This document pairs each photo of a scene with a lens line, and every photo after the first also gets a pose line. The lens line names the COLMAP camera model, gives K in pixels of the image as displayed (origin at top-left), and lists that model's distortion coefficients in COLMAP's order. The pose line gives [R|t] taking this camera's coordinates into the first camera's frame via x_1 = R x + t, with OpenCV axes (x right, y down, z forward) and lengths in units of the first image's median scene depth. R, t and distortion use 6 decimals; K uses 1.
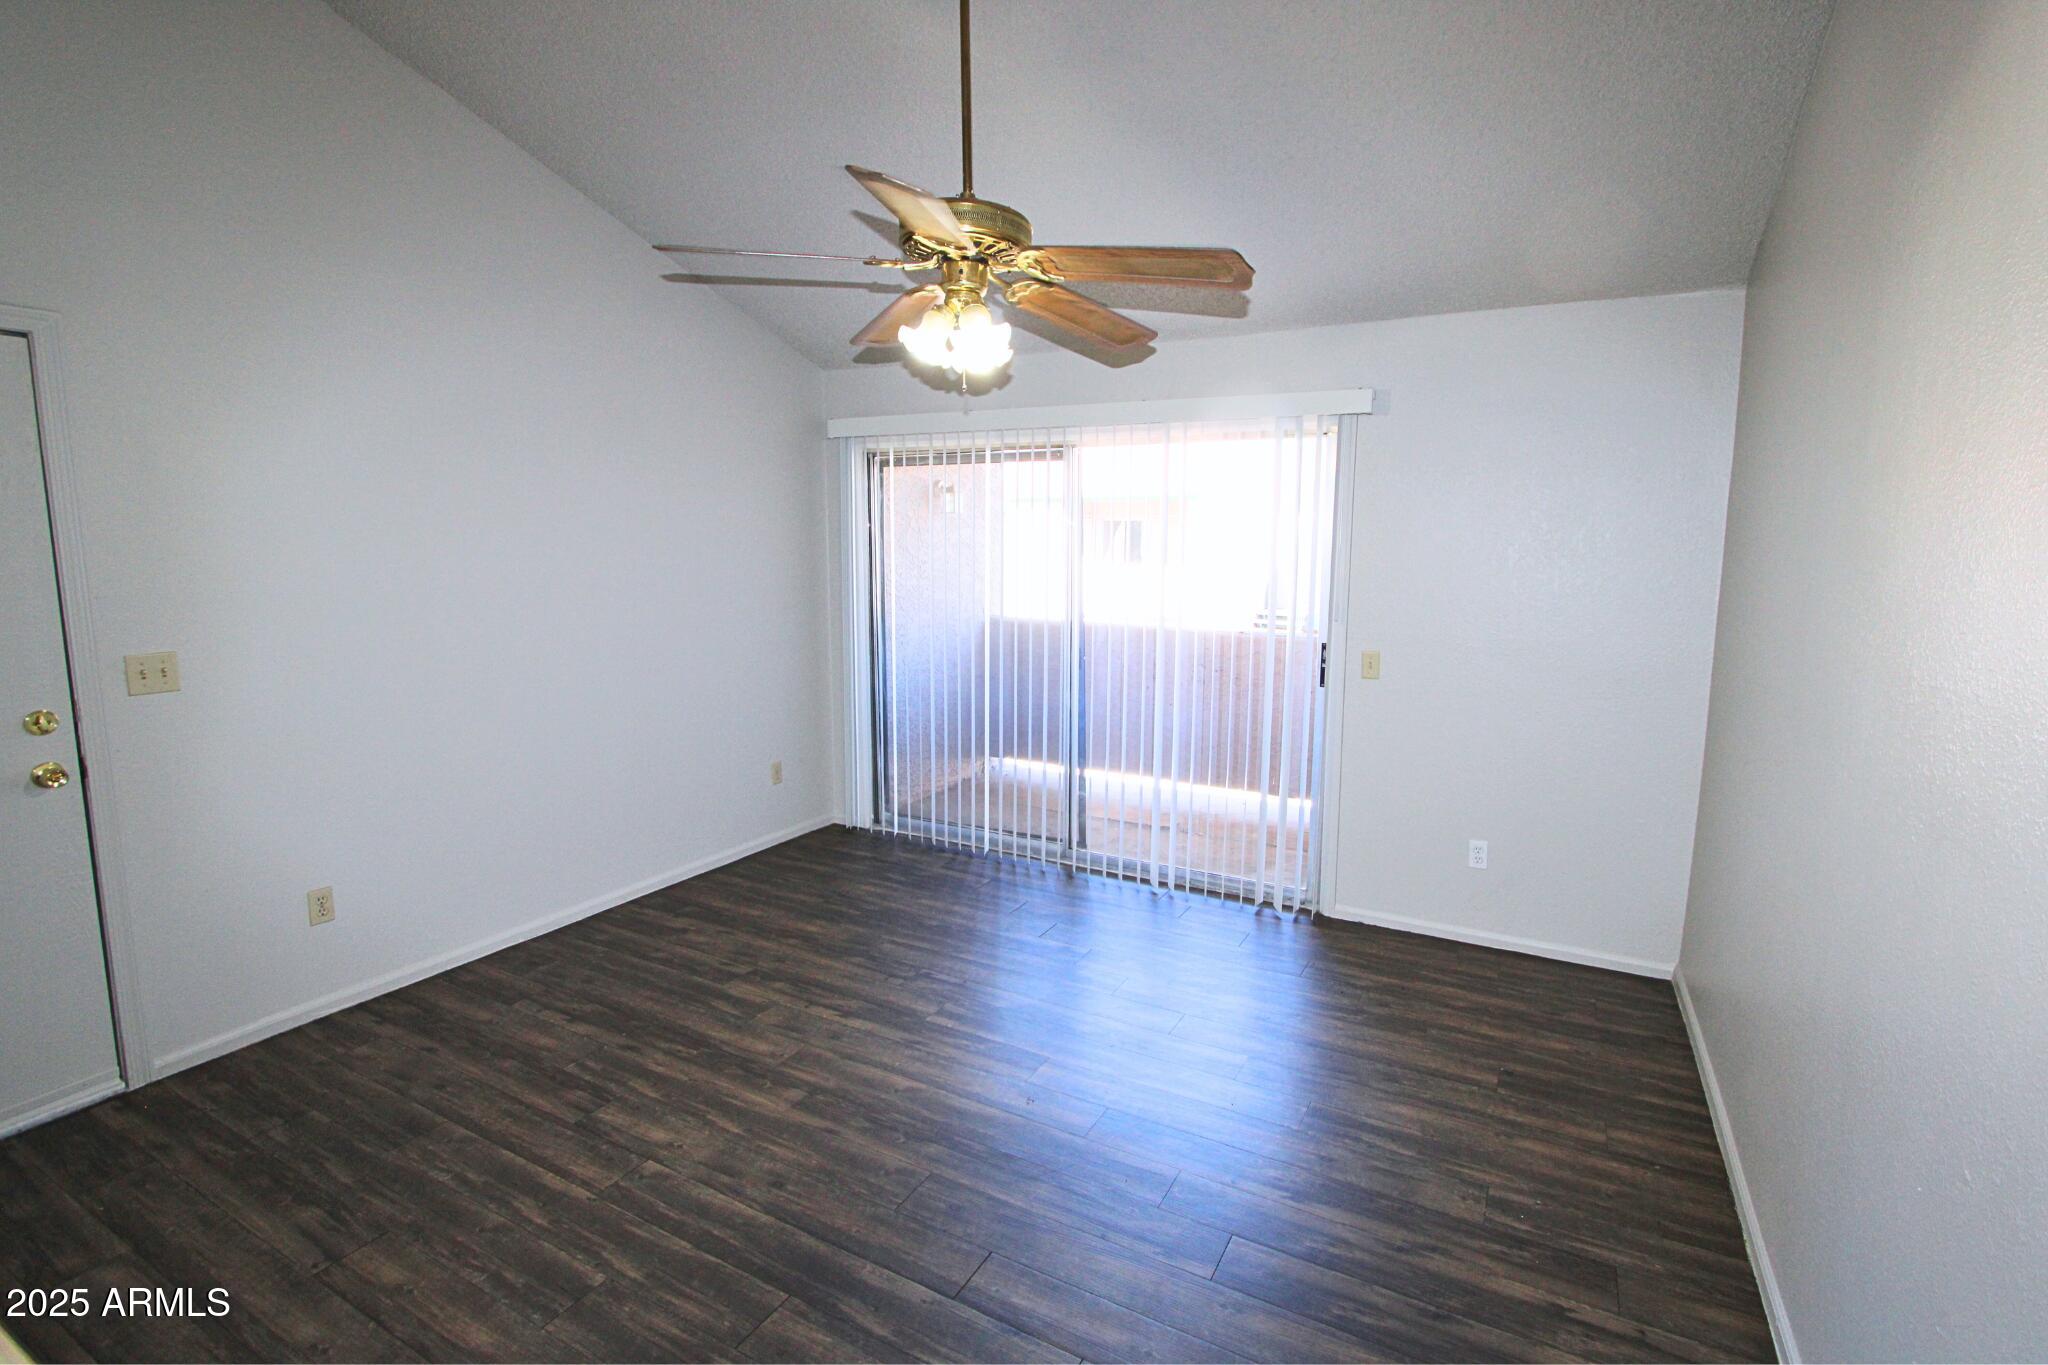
lens RADIAL K [[1018.0, 0, 1025.5], [0, 1018.0, 682.0], [0, 0, 1]] dist [-0.002850, 0.000252]
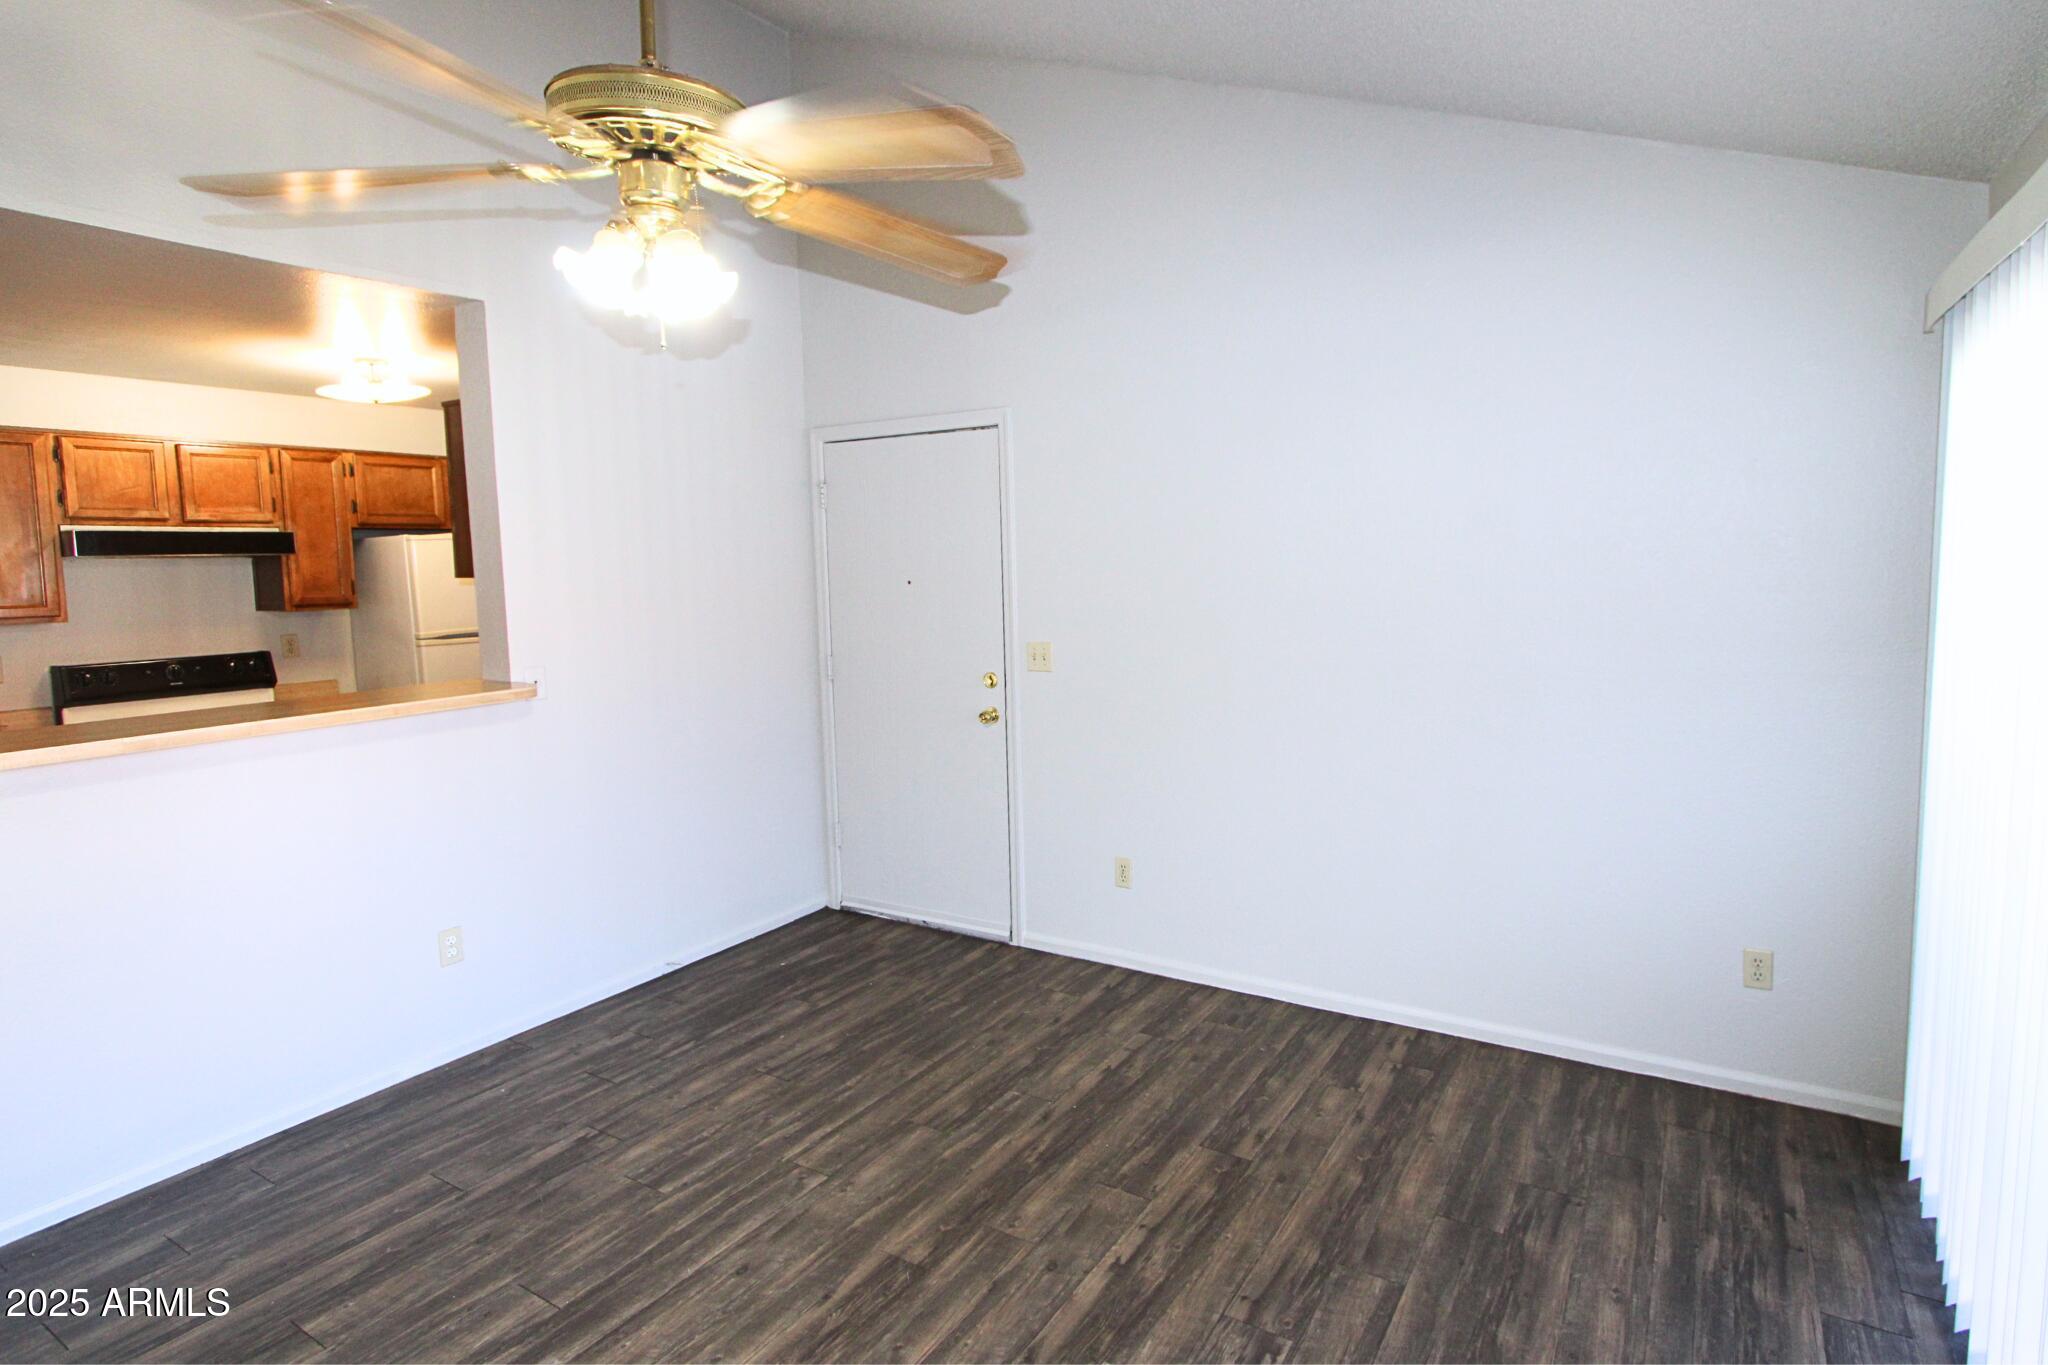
lens RADIAL K [[1018.0, 0, 1017.1], [0, 1018.0, 675.2], [0, 0, 1]] dist [-0.002850, 0.000252]
pose [[-0.051347, 0.110621, -0.992535, 0.454477], [-0.115852, 0.986477, 0.115939, -0.124566], [0.991938, 0.120940, -0.037837, 0.950491]]
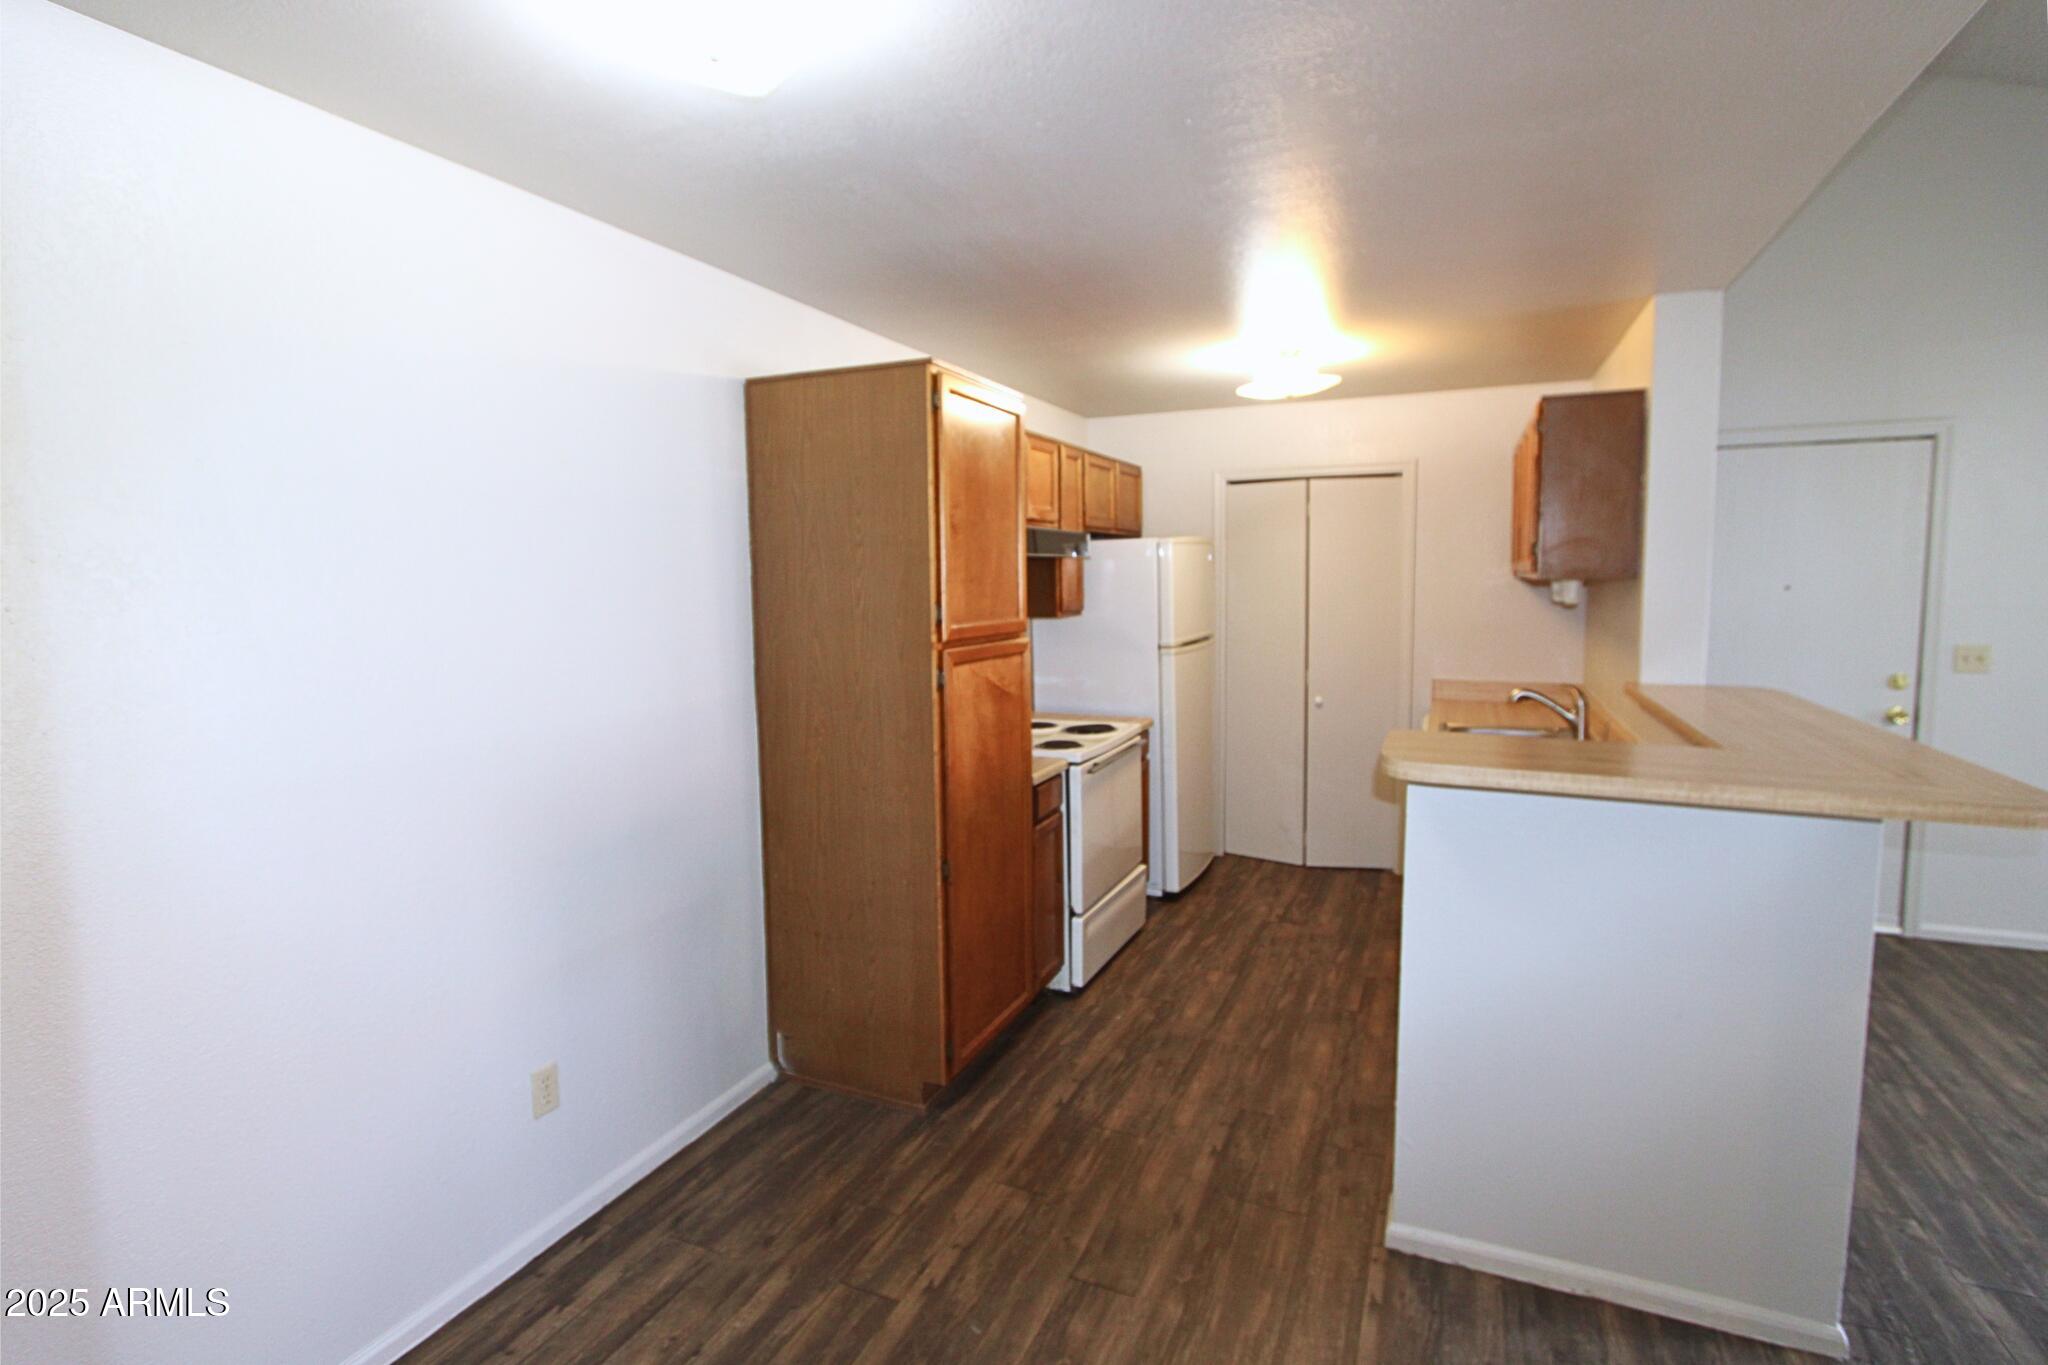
lens RADIAL K [[1018.0, 0, 1032.6], [0, 1018.0, 680.5], [0, 0, 1]] dist [-0.002850, 0.000252]
pose [[0.153706, 0.087271, -0.984255, 0.348472], [-0.113821, 0.991025, 0.070097, 0.068939], [0.981539, 0.101254, 0.162260, -0.522187]]
